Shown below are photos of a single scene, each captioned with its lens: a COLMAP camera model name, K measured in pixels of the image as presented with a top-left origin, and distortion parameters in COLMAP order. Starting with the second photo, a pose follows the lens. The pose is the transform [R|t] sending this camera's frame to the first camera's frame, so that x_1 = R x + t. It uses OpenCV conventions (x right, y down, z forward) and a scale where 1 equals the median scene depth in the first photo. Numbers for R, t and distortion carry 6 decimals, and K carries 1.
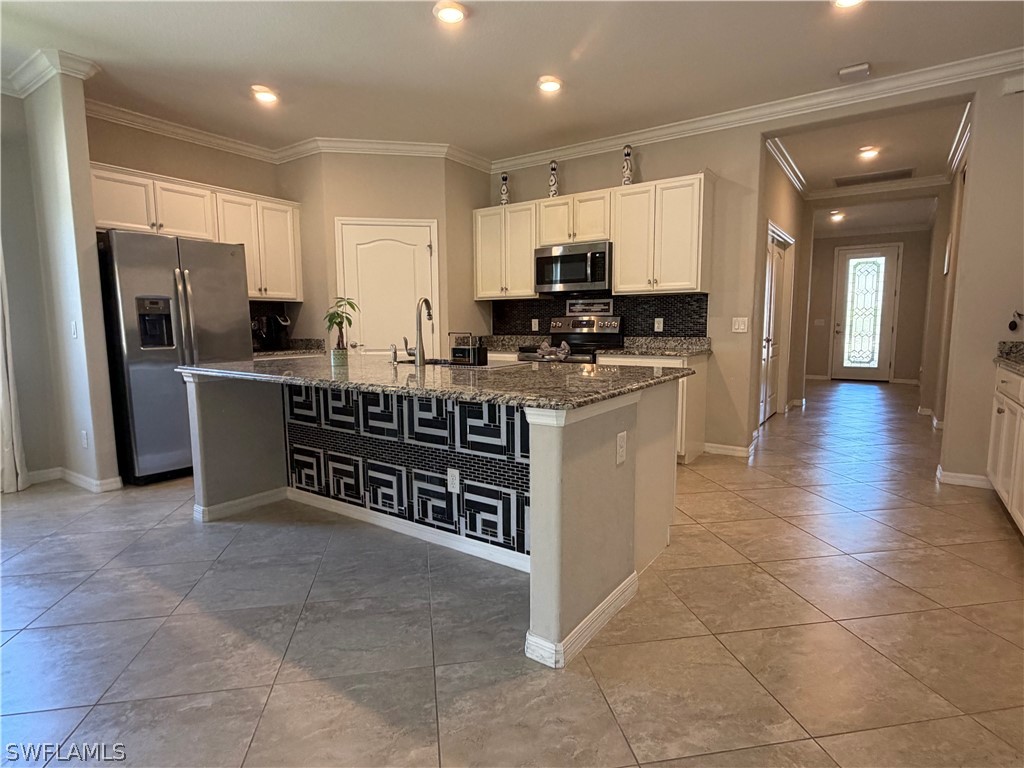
lens RADIAL K [[539.8, 0, 511.2], [0, 539.8, 385.7], [0, 0, 1]] dist [-0.001318, 0.001379]
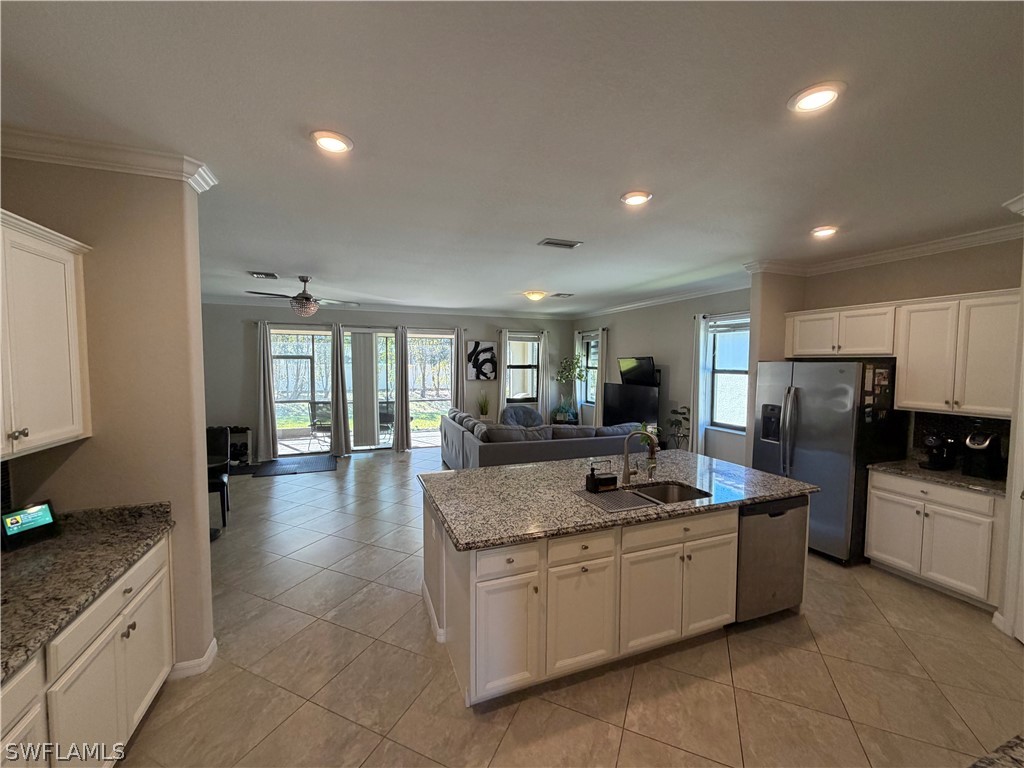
lens RADIAL K [[407.1, 0, 507.7], [0, 407.1, 385.8], [0, 0, 1]] dist [0.000057, -0.000029]
pose [[-0.564812, 0.051480, -0.823612, 0.626190], [-0.097491, 0.986900, 0.128543, -0.293273], [0.819440, 0.152897, -0.552395, 1.038839]]
